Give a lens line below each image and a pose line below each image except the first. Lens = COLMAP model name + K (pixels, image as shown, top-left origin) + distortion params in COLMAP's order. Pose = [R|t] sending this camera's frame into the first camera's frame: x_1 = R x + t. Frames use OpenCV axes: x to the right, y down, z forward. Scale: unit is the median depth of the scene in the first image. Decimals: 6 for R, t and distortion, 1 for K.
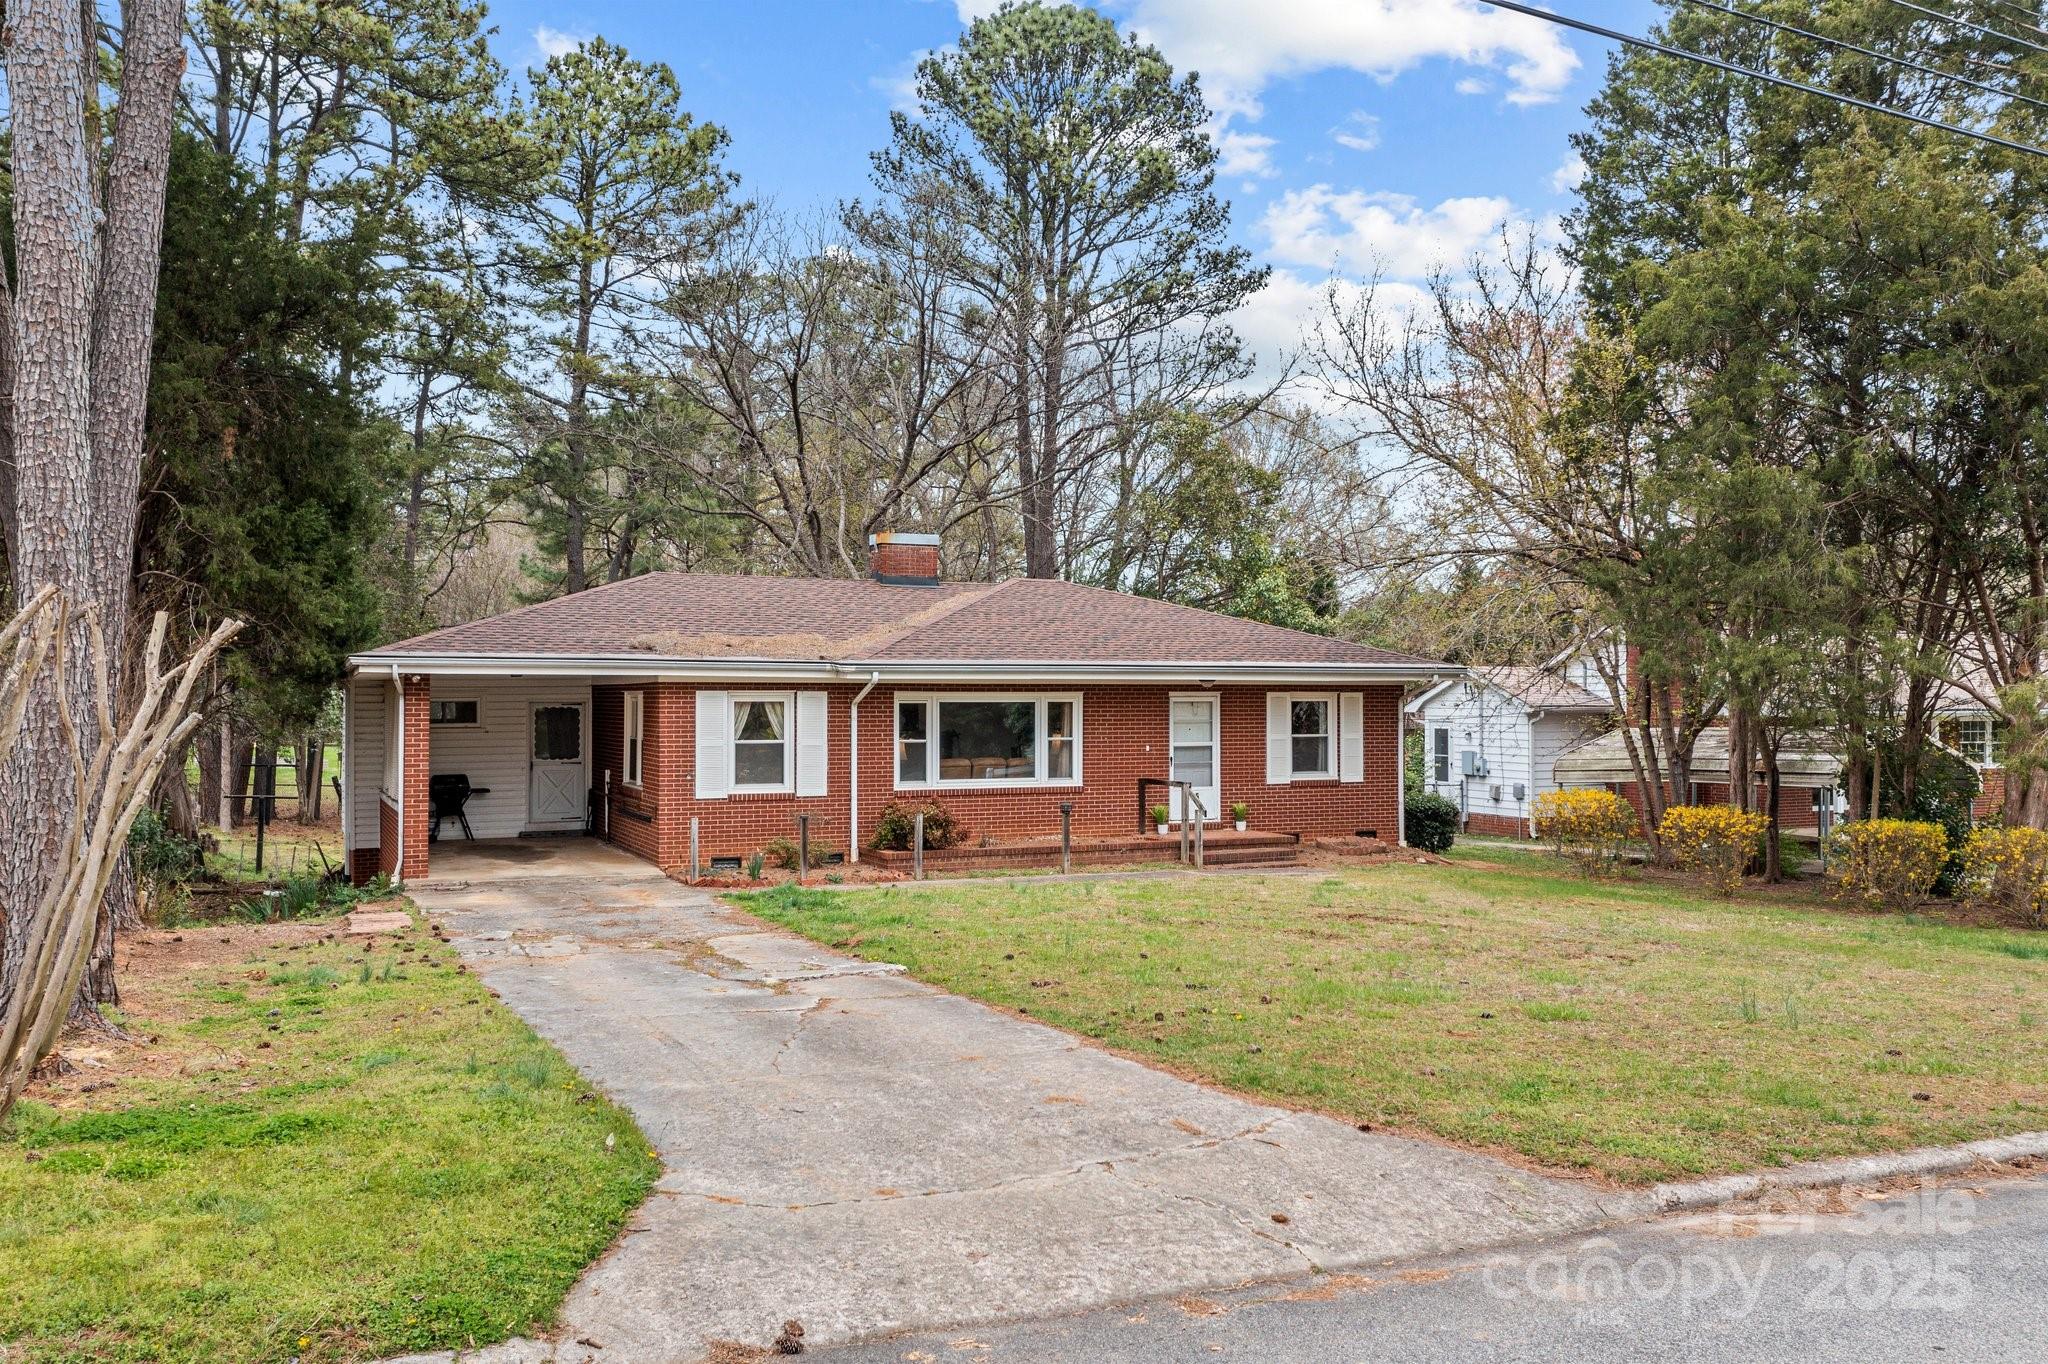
lens RADIAL K [[1630.5, 0, 1011.3], [0, 1630.5, 687.6], [0, 0, 1]] dist [0.000876, 0.002970]
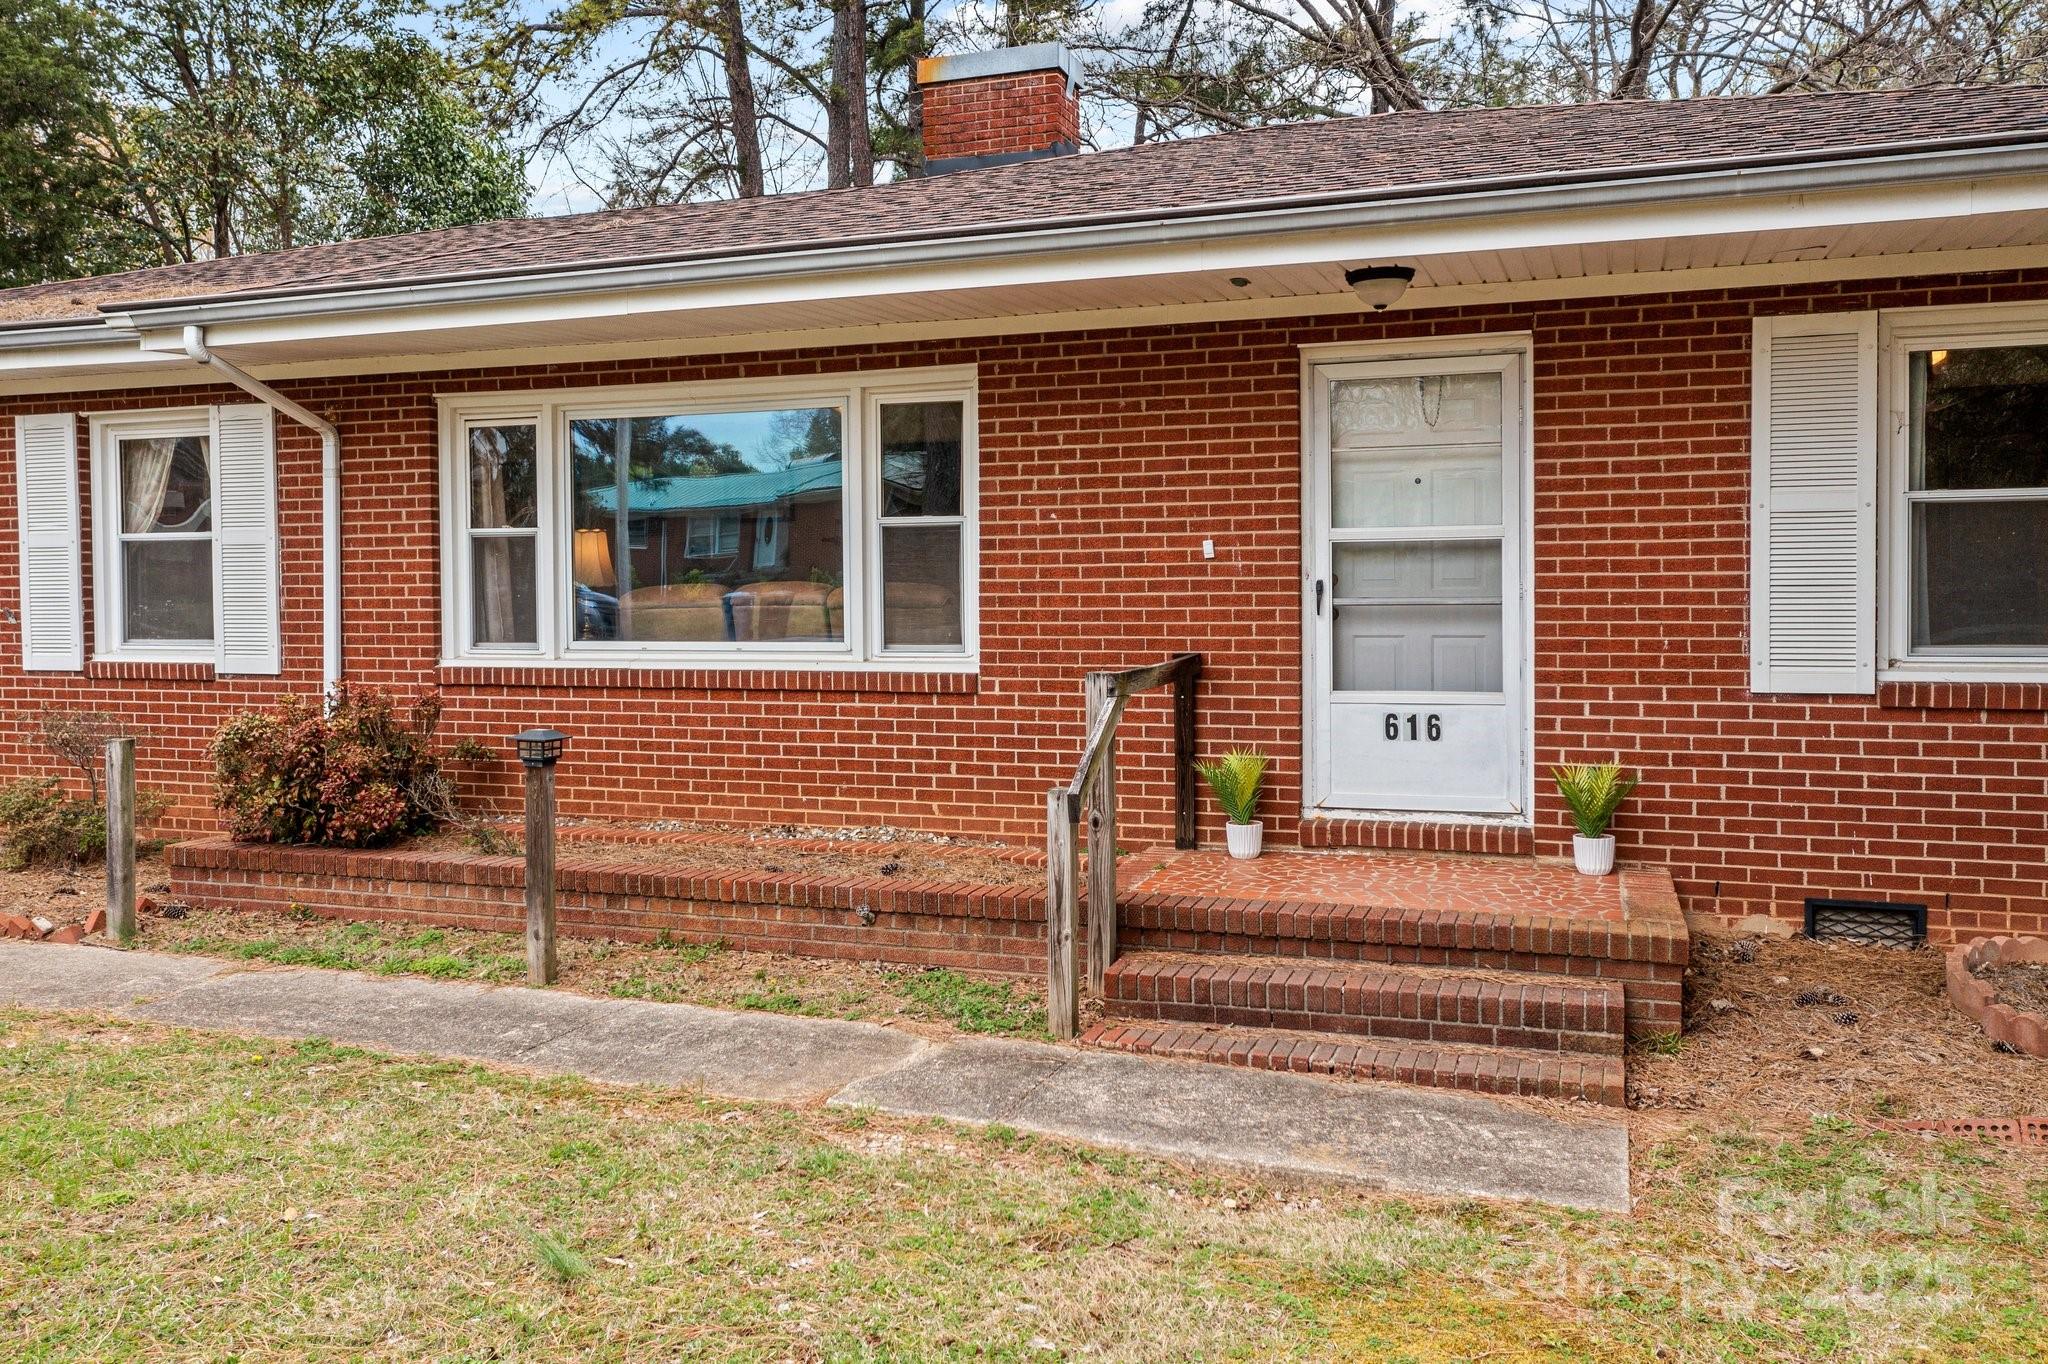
lens RADIAL K [[1647.5, 0, 1021.1], [0, 1647.5, 621.3], [0, 0, 1]] dist [0.002746, 0.004084]
pose [[0.716324, 0.010830, -0.697684, 0.271226], [0.014365, 0.999439, 0.030263, 0.042431], [0.697620, -0.031700, 0.715766, 0.805188]]
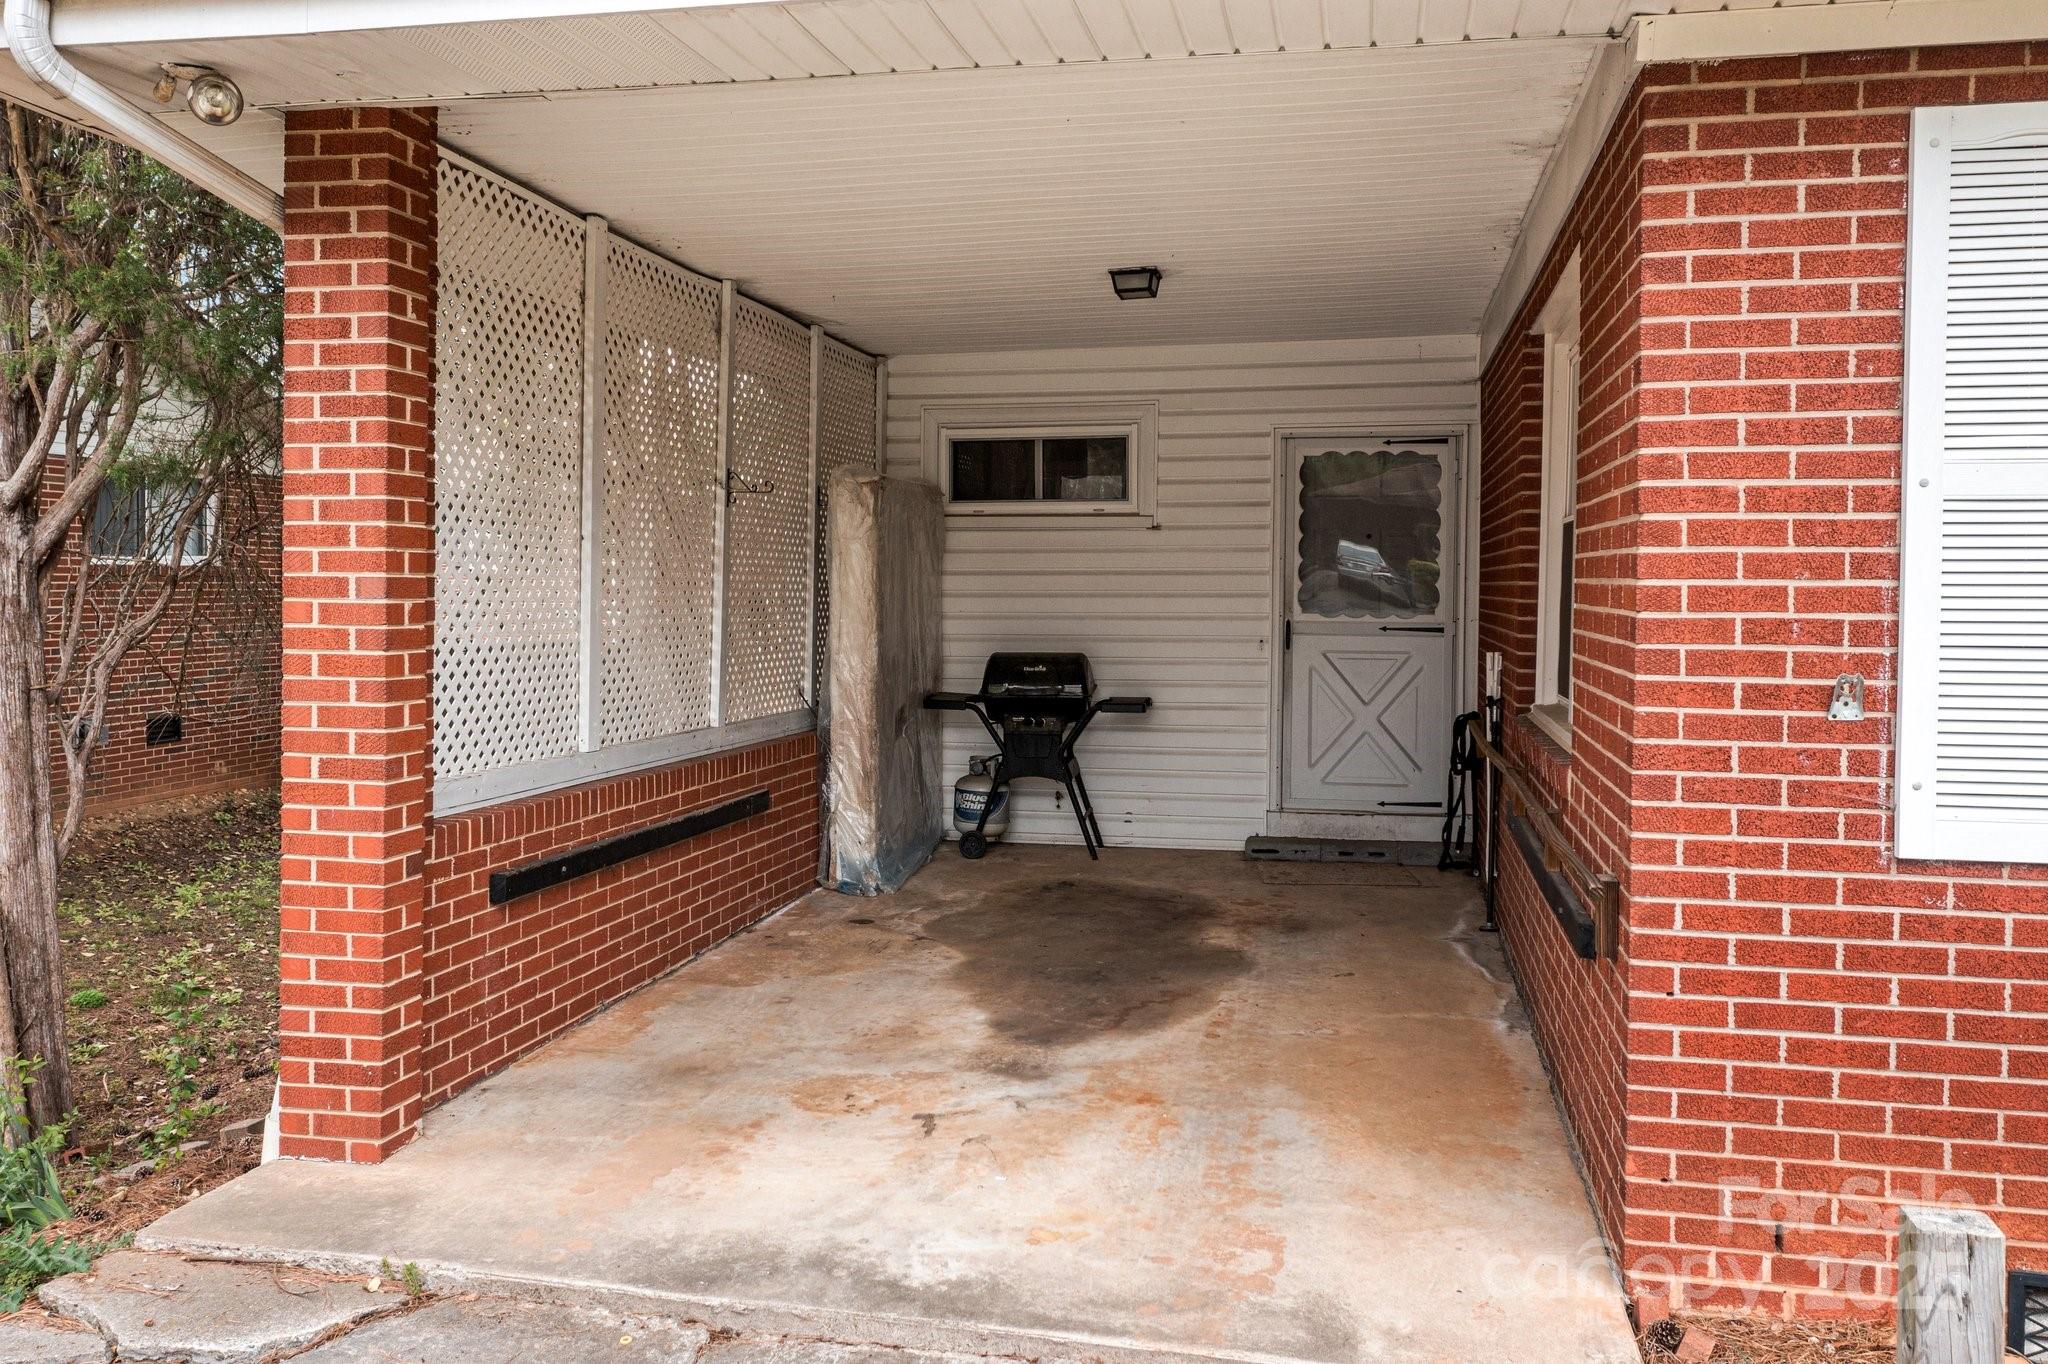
lens RADIAL K [[1647.5, 0, 1021.1], [0, 1647.5, 621.3], [0, 0, 1]] dist [0.002746, 0.004084]
pose [[0.803692, 0.020021, -0.594709, -0.155377], [-0.004125, 0.999597, 0.028077, 0.039822], [0.595032, -0.020112, 0.803450, 0.770615]]
